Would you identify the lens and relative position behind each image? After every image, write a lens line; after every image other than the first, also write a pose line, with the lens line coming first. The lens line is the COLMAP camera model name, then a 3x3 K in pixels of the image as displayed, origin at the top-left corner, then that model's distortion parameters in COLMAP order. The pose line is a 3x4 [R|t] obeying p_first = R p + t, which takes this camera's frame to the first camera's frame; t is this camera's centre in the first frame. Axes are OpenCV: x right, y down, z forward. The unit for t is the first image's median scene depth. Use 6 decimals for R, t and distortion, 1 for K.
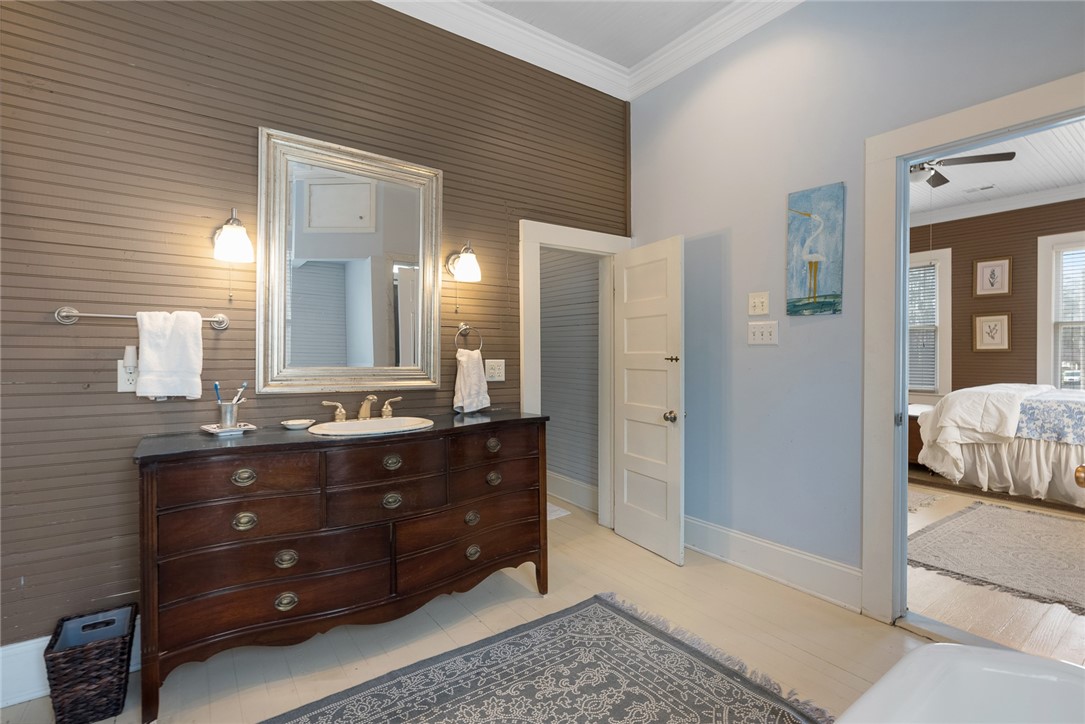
lens RADIAL K [[501.0, 0, 541.5], [0, 501.0, 356.4], [0, 0, 1]] dist [-0.000912, -0.000190]
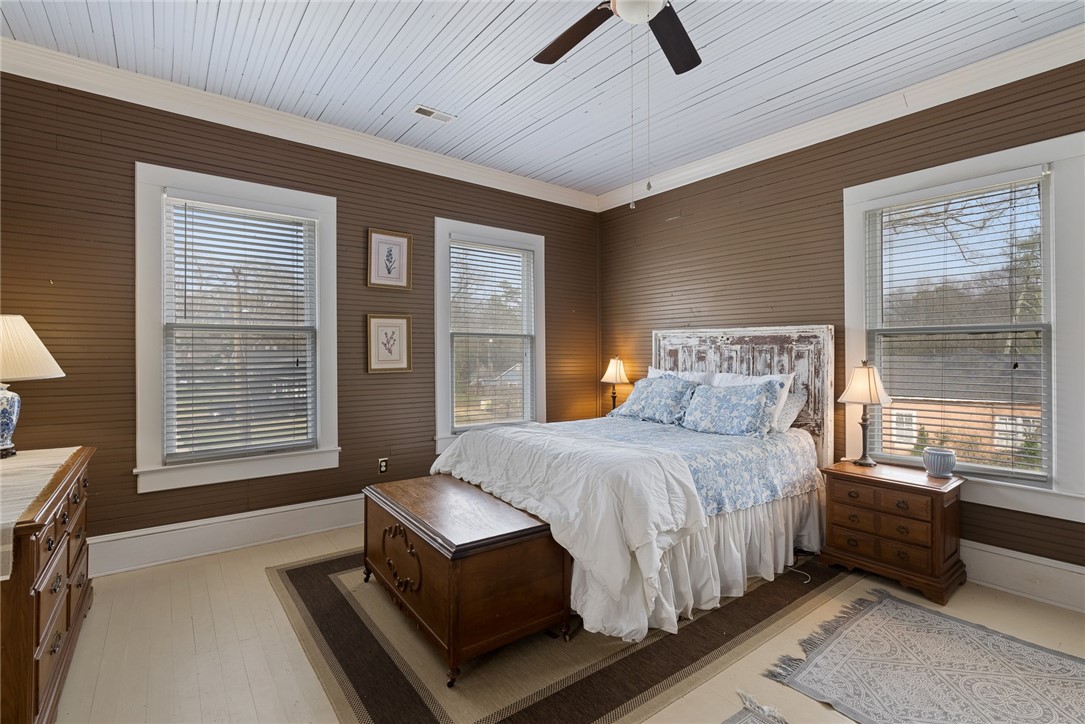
lens RADIAL K [[501.0, 0, 541.5], [0, 501.0, 356.4], [0, 0, 1]] dist [-0.000912, -0.000190]
pose [[-0.036984, -0.006088, 0.999297, 0.232184], [0.005693, 0.999964, 0.006303, -0.033876], [-0.999300, 0.005922, -0.036948, 0.829558]]
